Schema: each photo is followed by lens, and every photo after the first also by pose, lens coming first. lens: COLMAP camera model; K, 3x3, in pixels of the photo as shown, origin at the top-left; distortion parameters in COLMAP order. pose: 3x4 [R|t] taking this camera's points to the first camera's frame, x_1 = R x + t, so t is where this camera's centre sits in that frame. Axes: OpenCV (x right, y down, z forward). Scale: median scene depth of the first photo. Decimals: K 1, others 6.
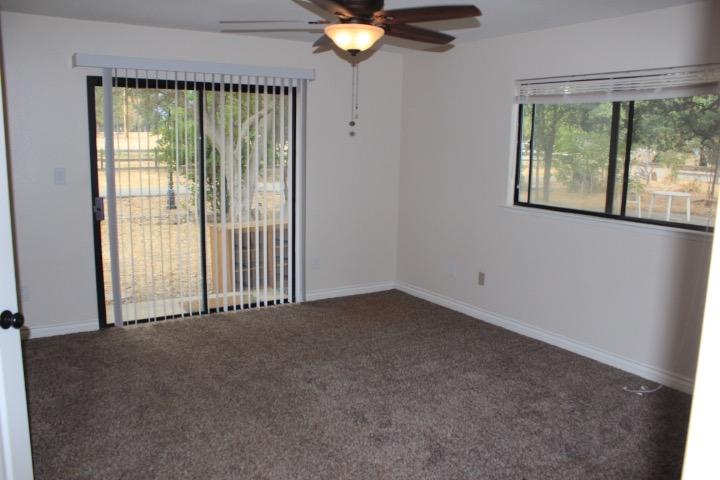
lens RADIAL K [[597.7, 0, 357.1], [0, 597.7, 243.6], [0, 0, 1]] dist [-0.144576, 0.104782]
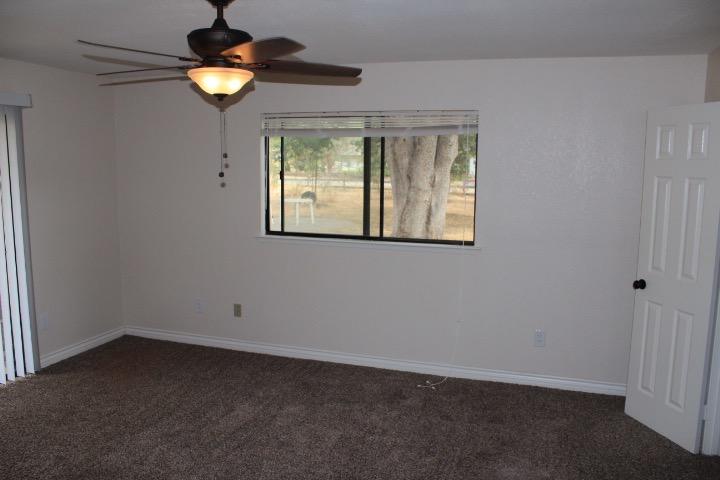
lens RADIAL K [[597.7, 0, 356.8], [0, 597.7, 240.7], [0, 0, 1]] dist [-0.144576, 0.104782]
pose [[0.776740, -0.096782, 0.622340, -0.302067], [0.108821, 0.993885, 0.018742, -0.066791], [-0.620349, 0.053166, 0.782522, 0.113849]]
